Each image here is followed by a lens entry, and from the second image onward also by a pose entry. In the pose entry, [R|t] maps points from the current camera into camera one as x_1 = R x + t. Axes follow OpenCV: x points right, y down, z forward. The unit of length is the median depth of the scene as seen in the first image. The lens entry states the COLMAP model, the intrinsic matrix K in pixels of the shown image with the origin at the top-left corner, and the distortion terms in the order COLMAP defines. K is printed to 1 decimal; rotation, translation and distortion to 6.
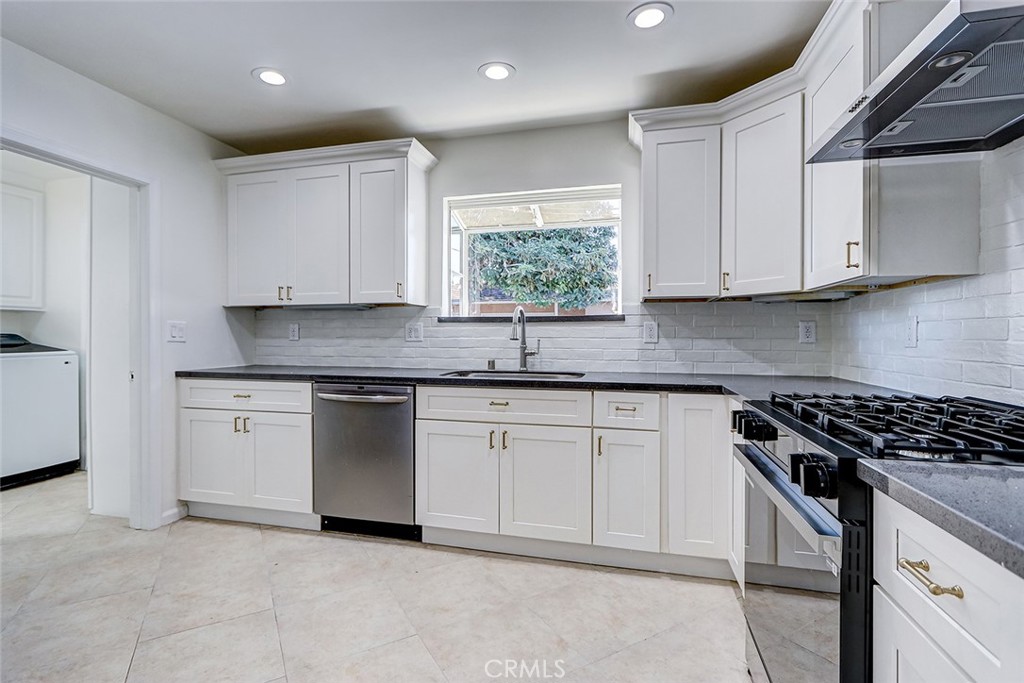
lens RADIAL K [[472.2, 0, 519.1], [0, 472.2, 337.5], [0, 0, 1]] dist [-0.001959, -0.000477]
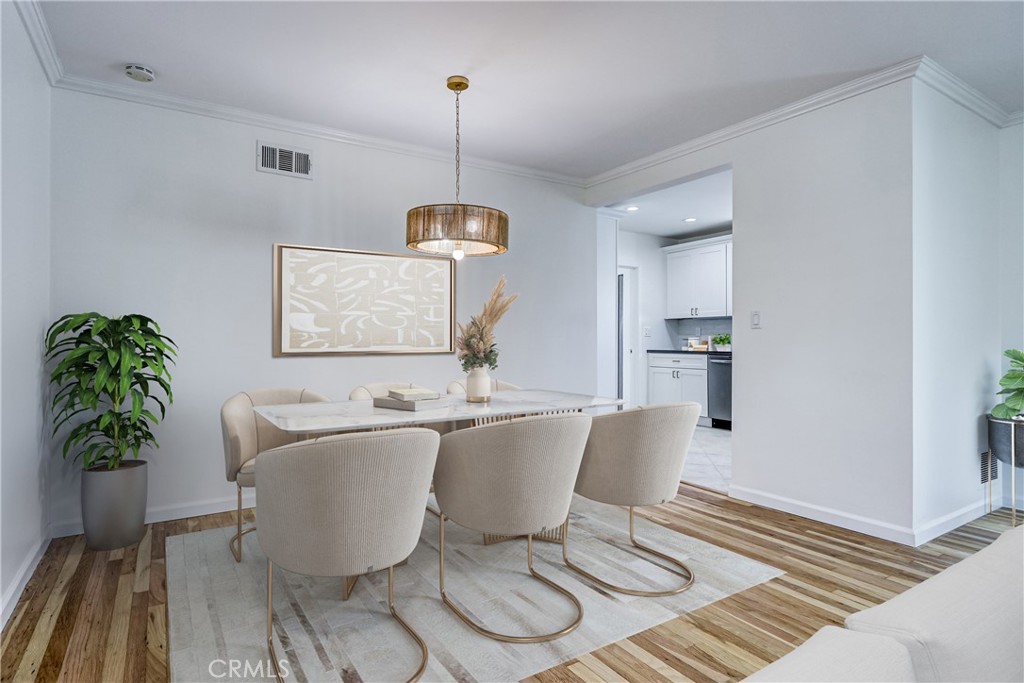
lens RADIAL K [[542.5, 0, 512.0], [0, 542.5, 341.5], [0, 0, 1]] dist [-0.002008, -0.000131]
pose [[0.727757, -0.001715, -0.685833, 0.575116], [-0.001538, 0.999990, -0.004132, 0.046830], [0.685834, 0.004062, 0.727747, -1.336527]]
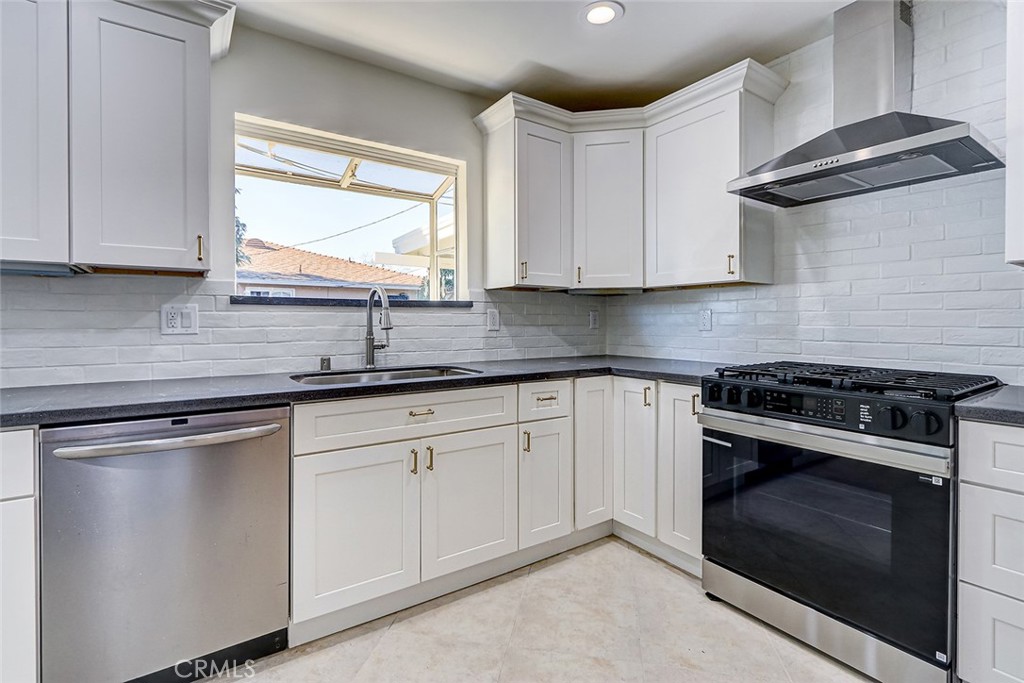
lens RADIAL K [[465.9, 0, 498.9], [0, 465.9, 323.5], [0, 0, 1]] dist [-0.000423, -0.000459]
pose [[0.674287, -0.005264, 0.738451, -0.456683], [0.006125, 0.999980, 0.001536, -0.005063], [-0.738444, 0.003487, 0.674305, 0.348882]]
